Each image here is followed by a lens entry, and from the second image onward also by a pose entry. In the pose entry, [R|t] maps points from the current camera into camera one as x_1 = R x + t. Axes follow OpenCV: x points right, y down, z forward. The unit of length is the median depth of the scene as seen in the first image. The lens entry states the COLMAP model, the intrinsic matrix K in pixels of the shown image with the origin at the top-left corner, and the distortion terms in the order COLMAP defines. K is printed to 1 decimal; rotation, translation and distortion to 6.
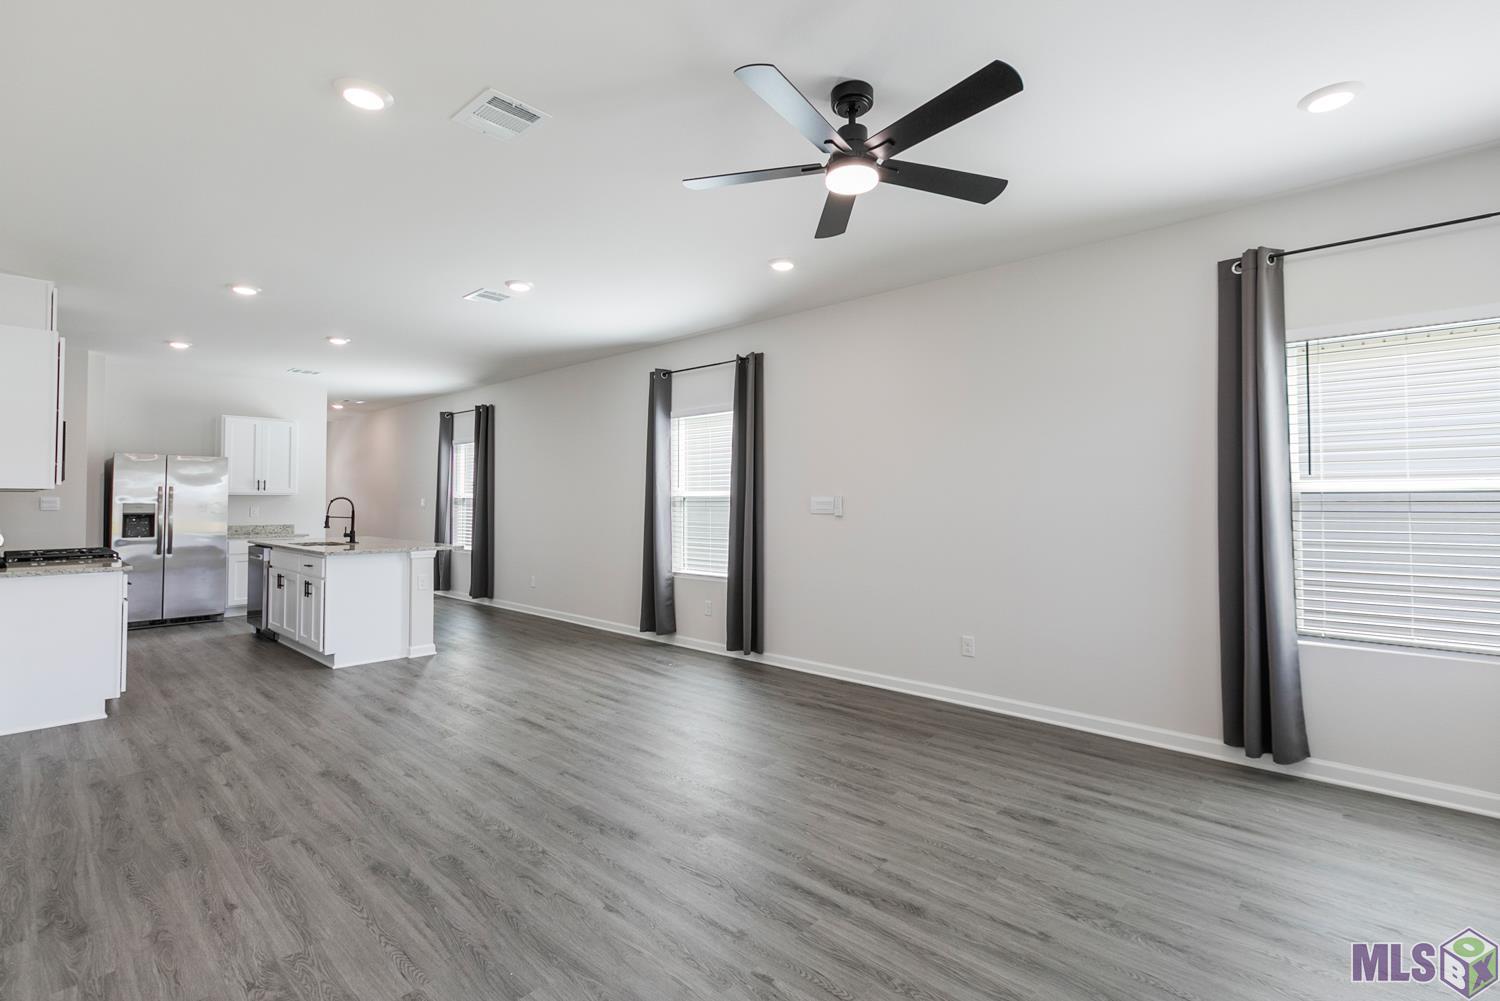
lens RADIAL K [[687.1, 0, 738.2], [0, 687.1, 491.8], [0, 0, 1]] dist [0.001811, -0.000490]
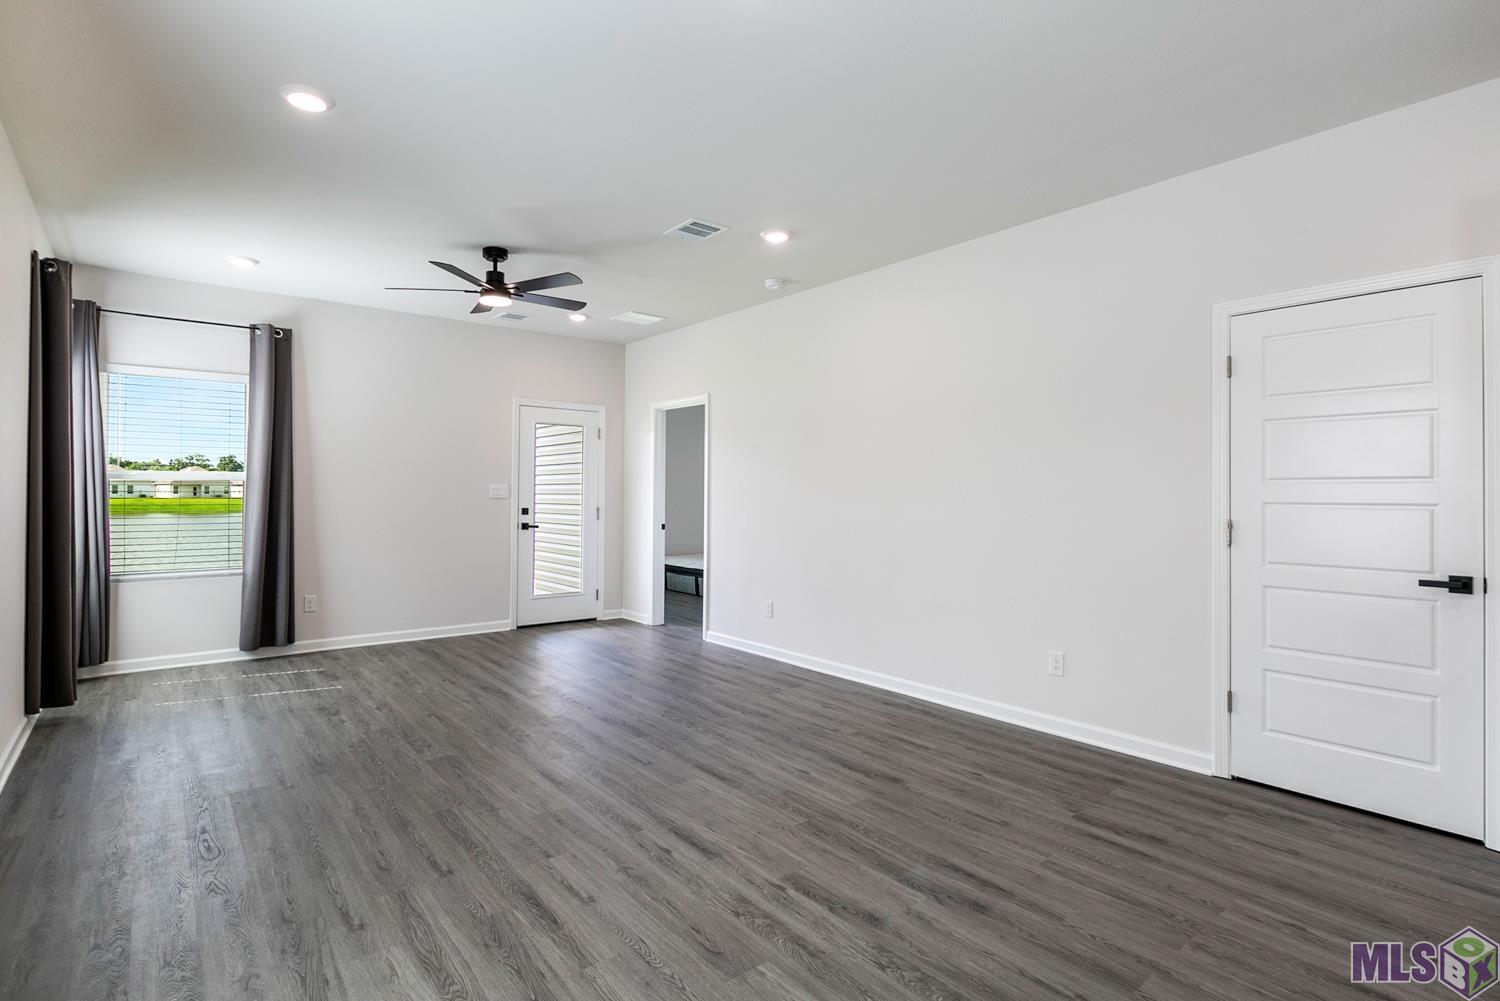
lens RADIAL K [[775.9, 0, 750.0], [0, 775.9, 500.5], [0, 0, 1]] dist [0.000071, 0.001712]
pose [[-0.989879, -0.007156, 0.141735, -0.572741], [-0.007411, 0.999972, -0.001275, 0.034989], [-0.141722, -0.002313, -0.989904, 2.151310]]
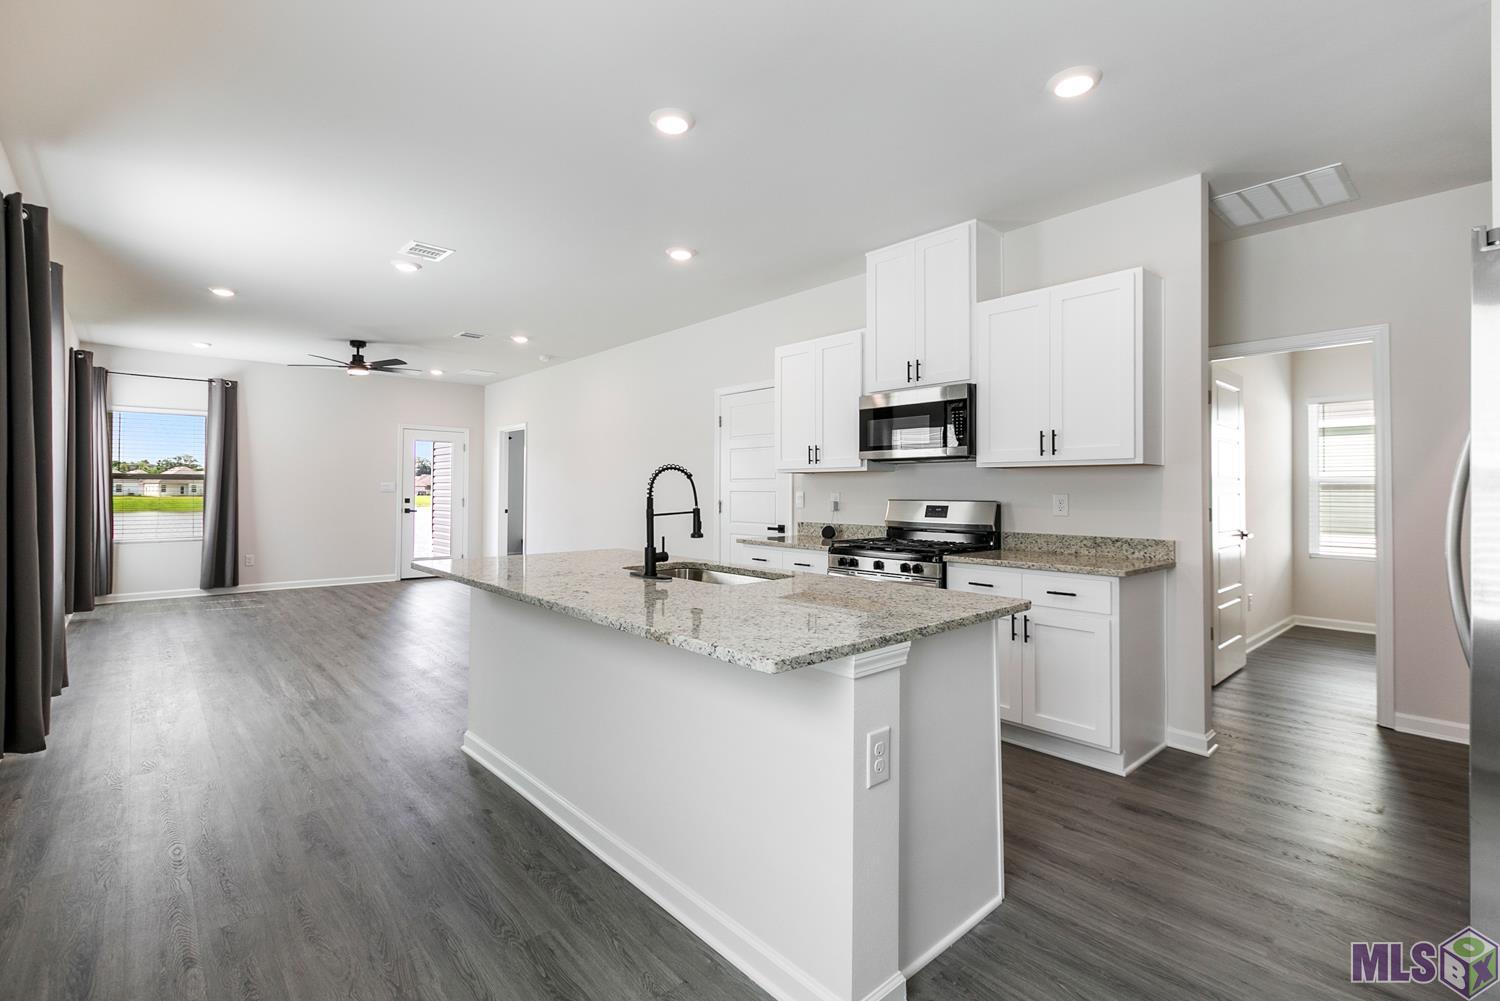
lens RADIAL K [[687.1, 0, 738.2], [0, 687.1, 491.8], [0, 0, 1]] dist [0.001811, -0.000490]
pose [[-0.996535, -0.005211, 0.083008, -0.967722], [-0.006076, 0.999930, -0.010178, 0.044526], [-0.082949, -0.010647, -0.996497, 2.537661]]
